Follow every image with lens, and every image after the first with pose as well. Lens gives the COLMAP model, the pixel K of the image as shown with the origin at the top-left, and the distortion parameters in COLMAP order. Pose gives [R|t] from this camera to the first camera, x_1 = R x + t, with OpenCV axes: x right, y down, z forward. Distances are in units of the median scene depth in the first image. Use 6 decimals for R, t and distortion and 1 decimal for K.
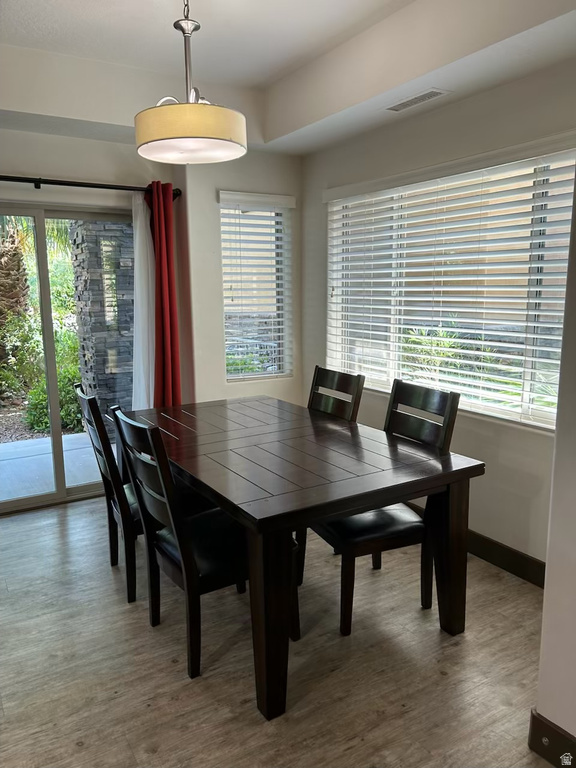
lens RADIAL K [[581.8, 0, 288.0], [0, 581.8, 384.0], [0, 0, 1]] dist [0.027595, -0.005533]
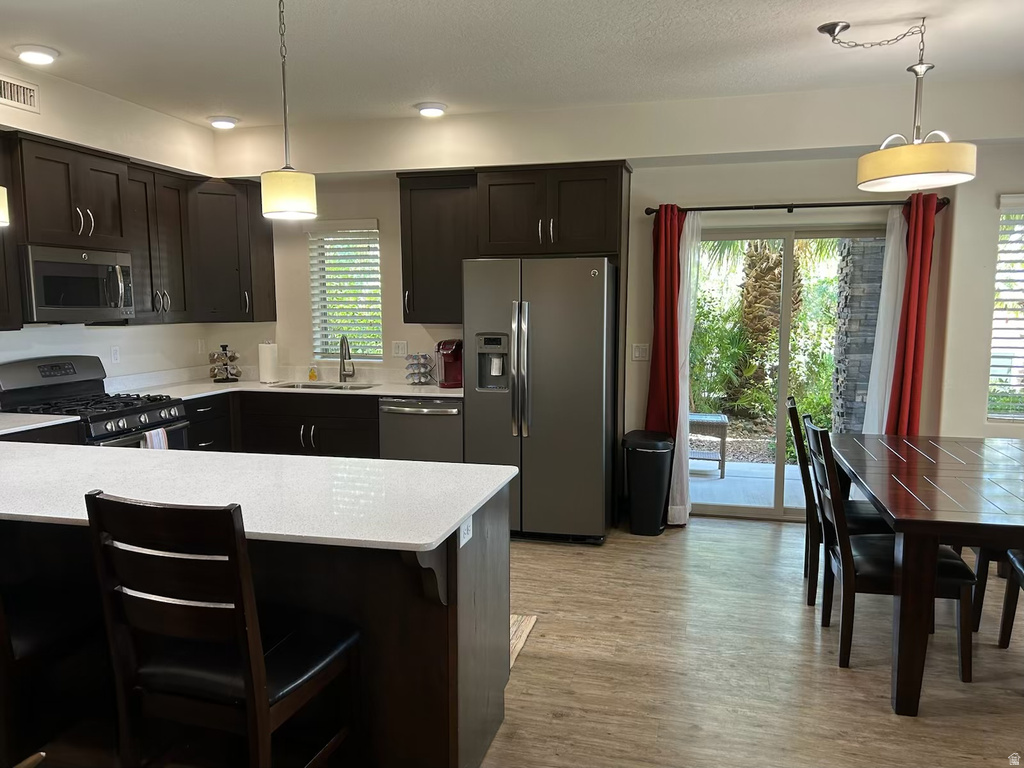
lens RADIAL K [[775.8, 0, 504.6], [0, 775.8, 402.8], [0, 0, 1]] dist [0.027595, -0.005533]
pose [[0.695940, 0.105571, -0.710298, 0.213752], [-0.126289, 0.991711, 0.023661, 0.032311], [0.706908, 0.073236, 0.703504, -0.280614]]
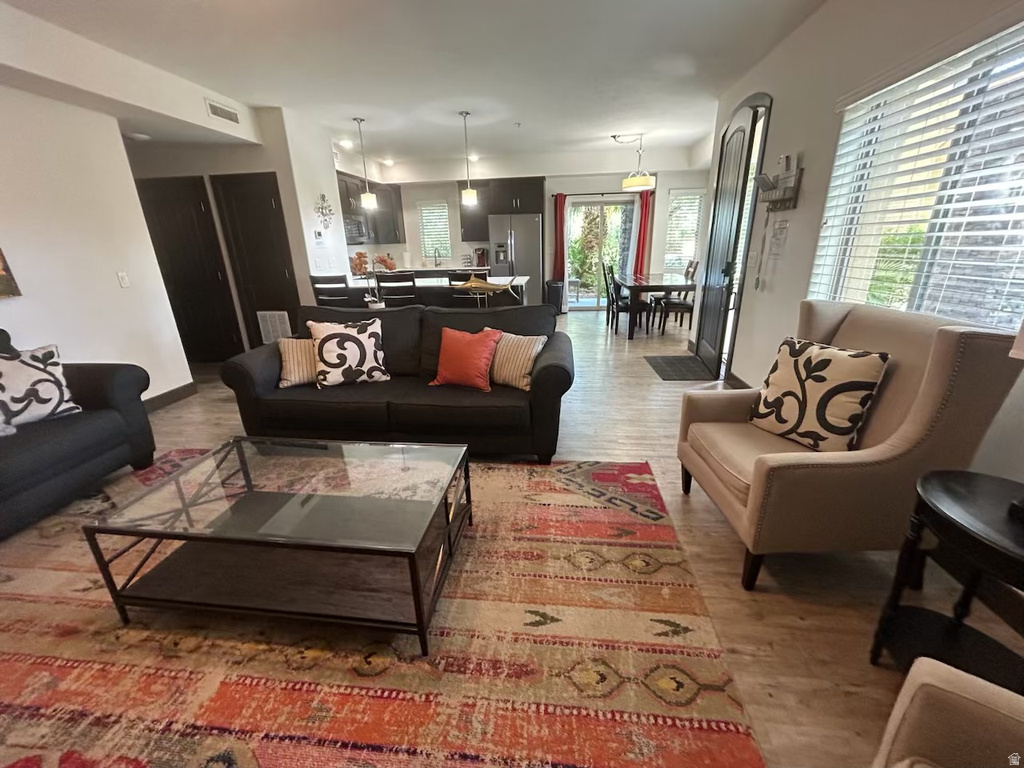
lens RADIAL K [[411.9, 0, 512.0], [0, 411.9, 384.0], [0, 0, 1]] dist [-0.000431, -0.000031]
pose [[0.790979, 0.194909, -0.579968, 0.526405], [-0.086669, 0.974037, 0.209142, 0.169838], [0.605674, -0.115162, 0.787335, -0.895524]]
